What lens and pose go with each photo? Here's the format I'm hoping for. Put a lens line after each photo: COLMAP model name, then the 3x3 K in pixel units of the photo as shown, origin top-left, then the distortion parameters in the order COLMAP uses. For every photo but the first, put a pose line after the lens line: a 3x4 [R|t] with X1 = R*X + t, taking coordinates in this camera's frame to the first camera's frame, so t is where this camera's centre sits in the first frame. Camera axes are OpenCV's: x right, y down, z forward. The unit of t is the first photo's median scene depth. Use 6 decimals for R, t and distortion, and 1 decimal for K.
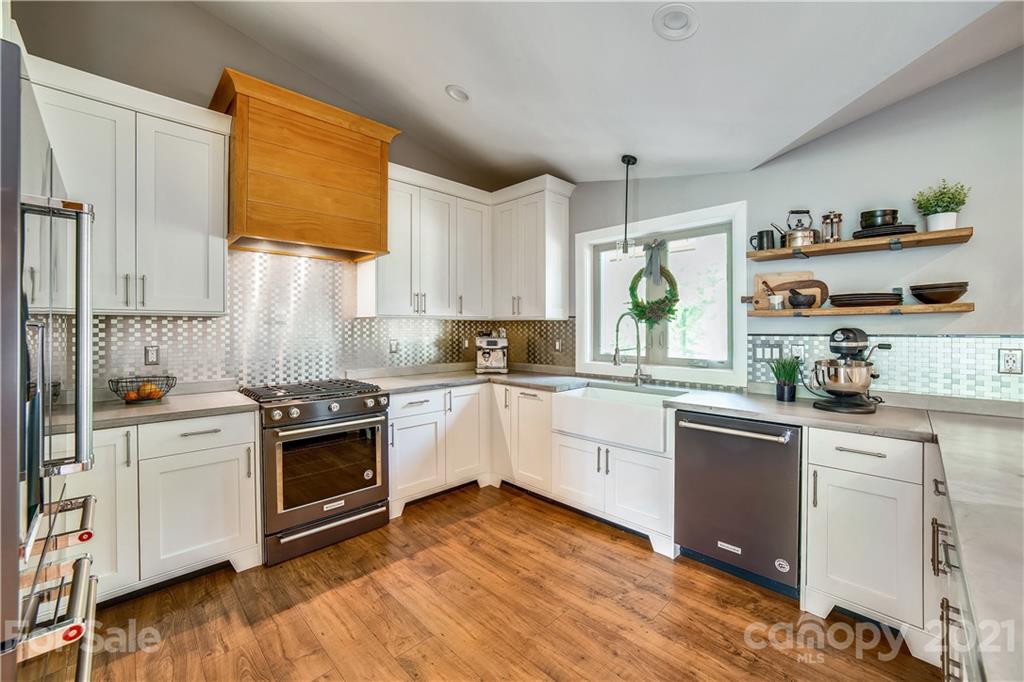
lens RADIAL K [[412.9, 0, 512.2], [0, 412.9, 333.1], [0, 0, 1]] dist [-0.021161, 0.006797]
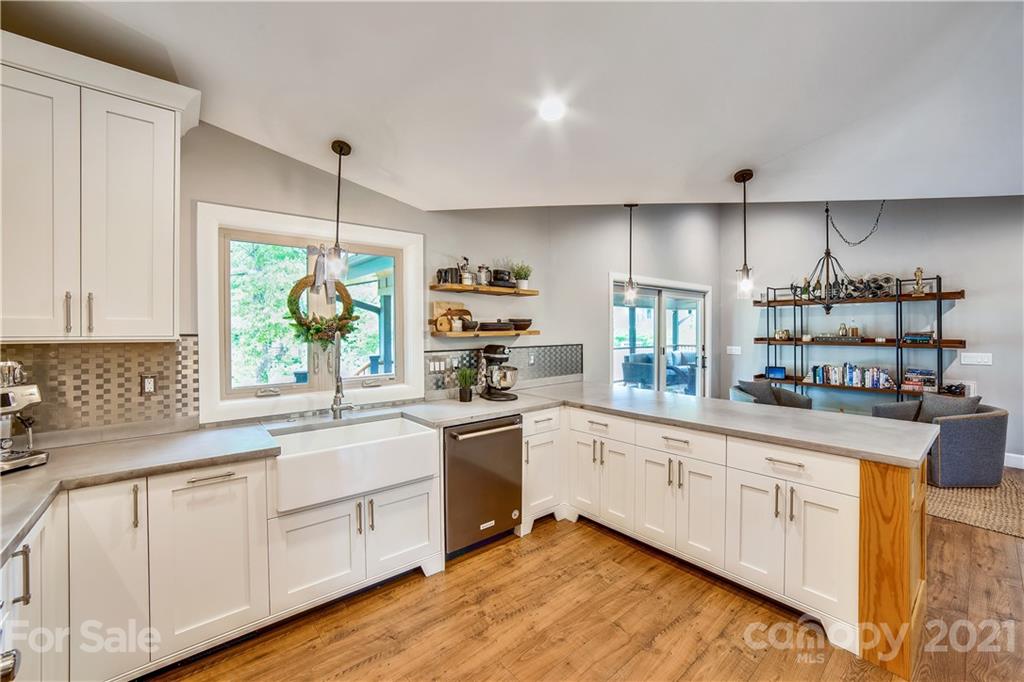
lens RADIAL K [[412.9, 0, 512.0], [0, 412.9, 332.8], [0, 0, 1]] dist [-0.021161, 0.006797]
pose [[0.094833, -0.011430, 0.995428, -0.625115], [0.013941, 0.999851, 0.010152, -0.064192], [-0.995396, 0.012915, 0.094979, 0.712212]]
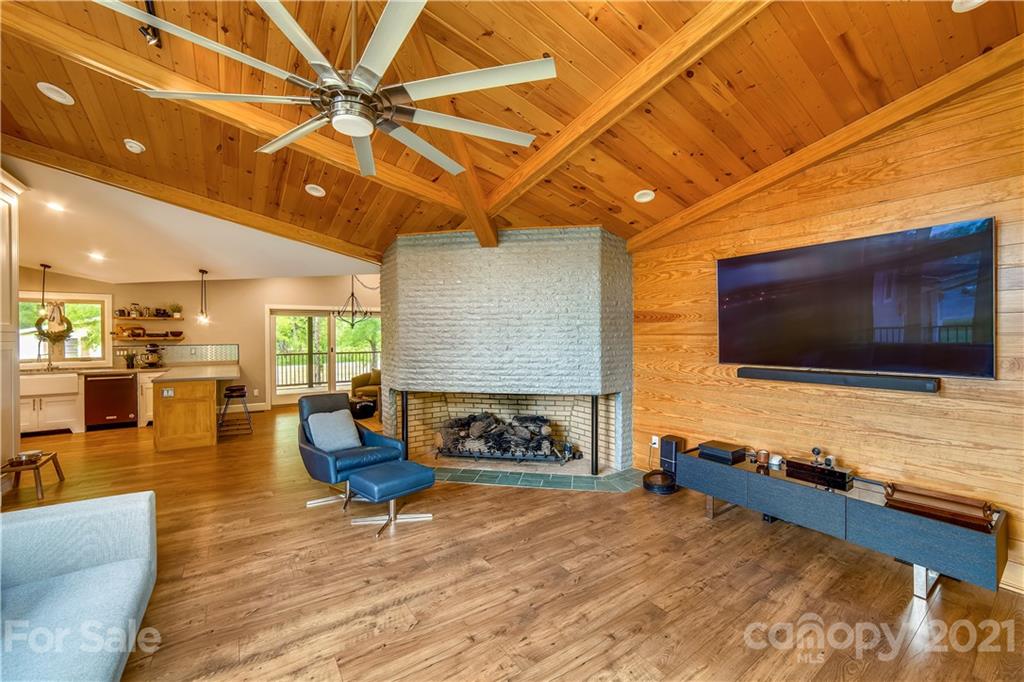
lens RADIAL K [[412.9, 0, 507.7], [0, 412.9, 338.0], [0, 0, 1]] dist [-0.021161, 0.006797]
pose [[0.202496, -0.009379, 0.979238, -1.617025], [0.008248, 0.999935, 0.007872, -0.054589], [-0.979248, 0.006482, 0.202560, -2.208742]]
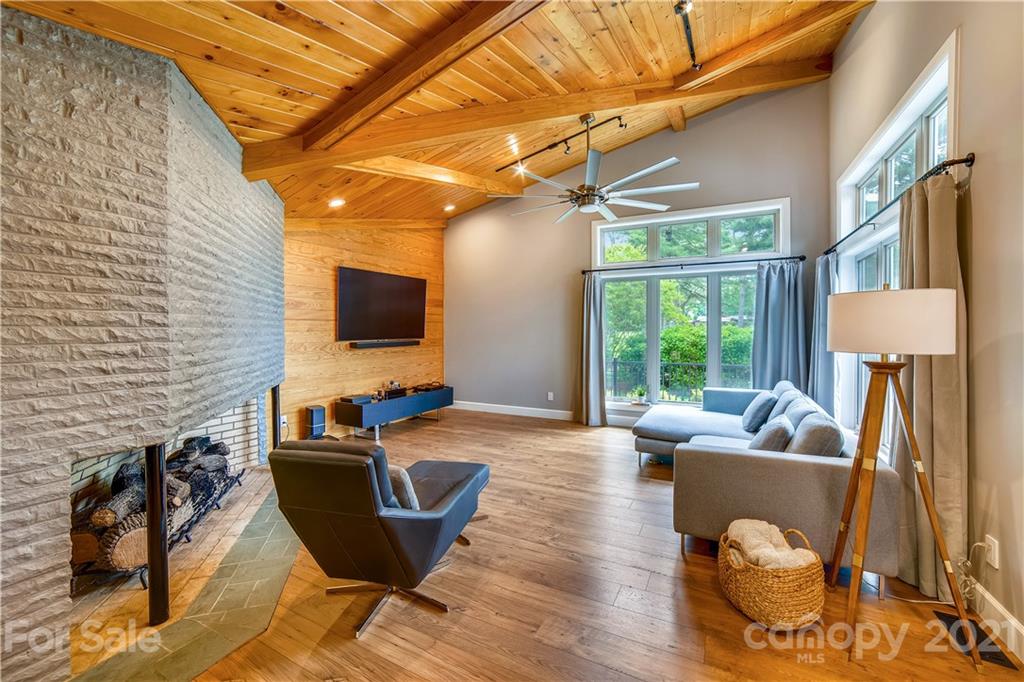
lens RADIAL K [[412.9, 0, 517.3], [0, 412.9, 341.7], [0, 0, 1]] dist [-0.021161, 0.006797]
pose [[-0.953775, 0.006259, -0.300455, -0.137972], [-0.004295, 0.999397, 0.034454, -0.013009], [0.300490, 0.034151, -0.953173, -0.300991]]
